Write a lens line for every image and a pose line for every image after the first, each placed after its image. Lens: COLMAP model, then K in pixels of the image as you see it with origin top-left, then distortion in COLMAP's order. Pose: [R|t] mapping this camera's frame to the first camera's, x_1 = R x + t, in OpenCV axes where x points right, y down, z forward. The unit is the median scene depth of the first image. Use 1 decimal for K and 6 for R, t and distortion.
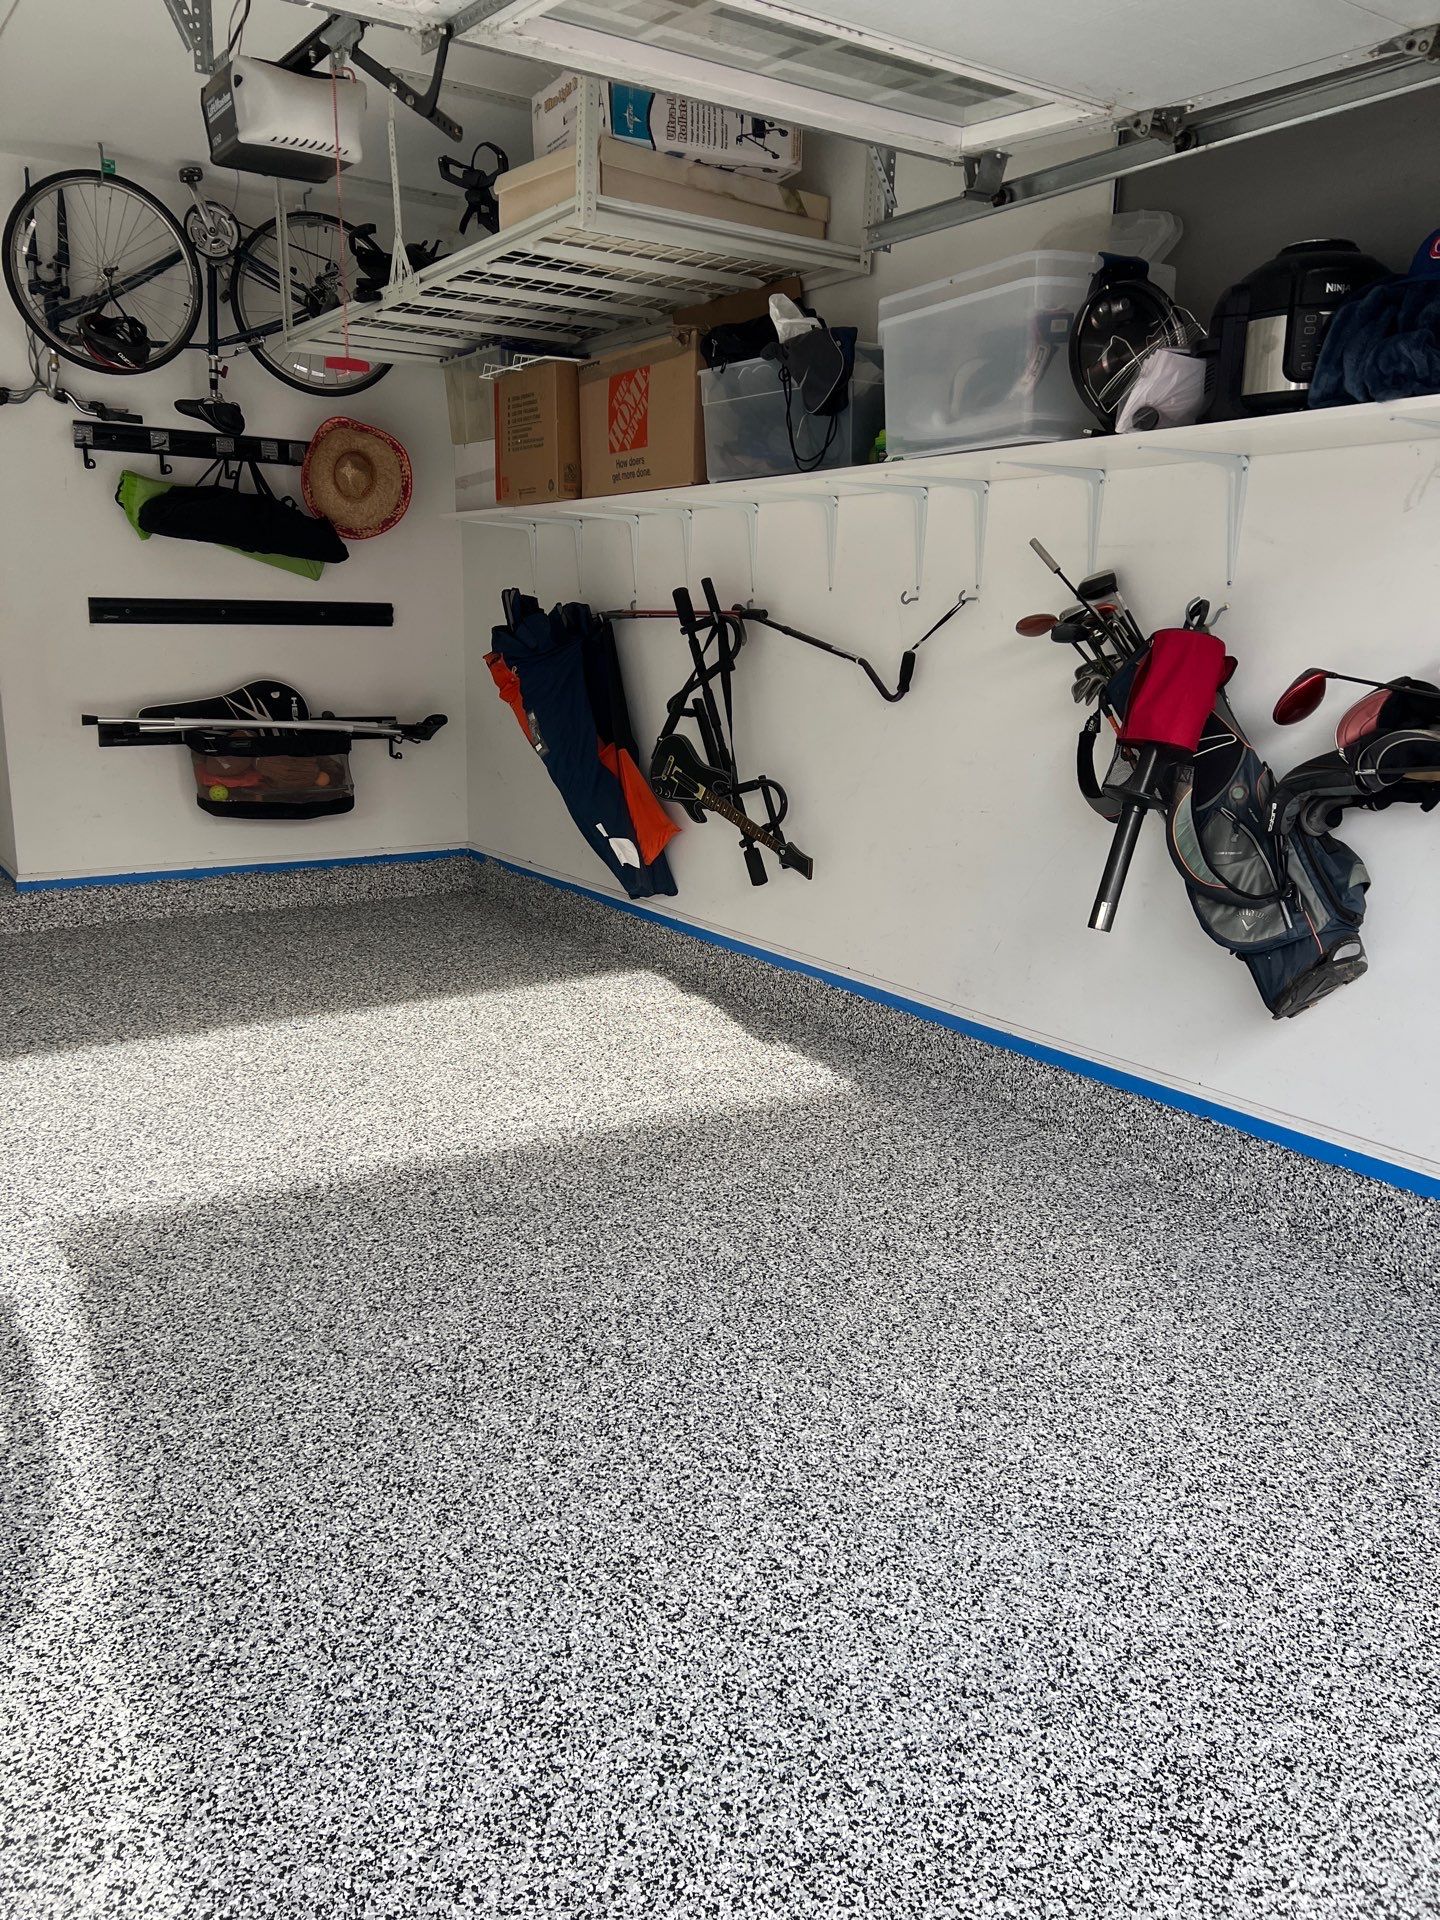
lens RADIAL K [[1435.7, 0, 709.1], [0, 1435.7, 946.0], [0, 0, 1]] dist [0.037370, -0.010027]
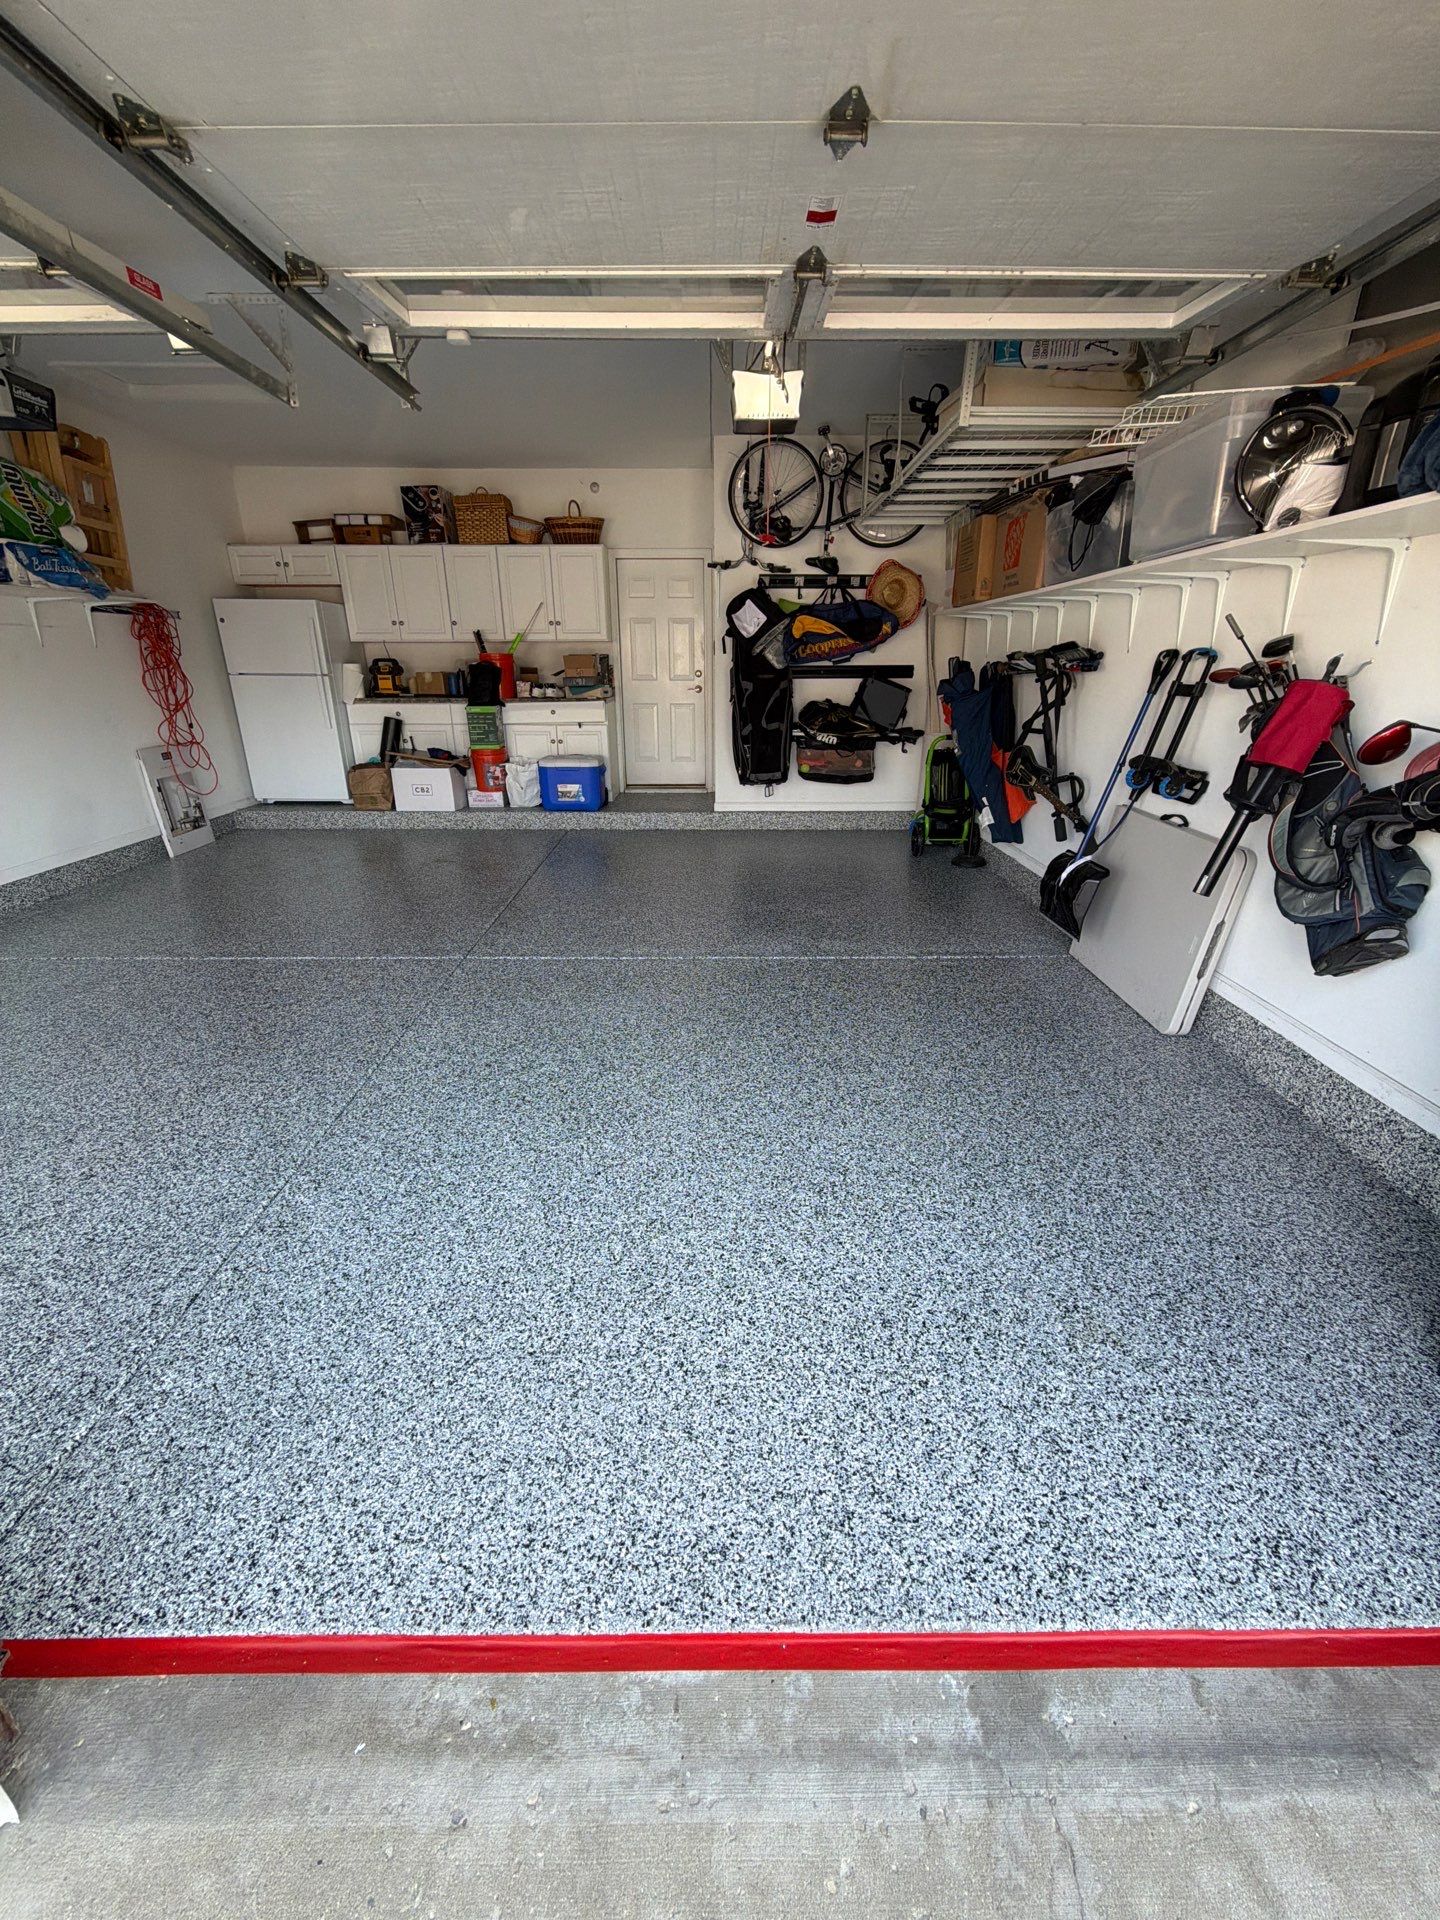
lens RADIAL K [[760.1, 0, 714.2], [0, 760.1, 956.3], [0, 0, 1]] dist [-0.001902, -0.000120]
pose [[0.839236, 0.174687, -0.514944, 0.173022], [-0.102634, 0.980859, 0.165474, -0.017095], [0.533994, -0.086021, 0.841101, 0.054092]]
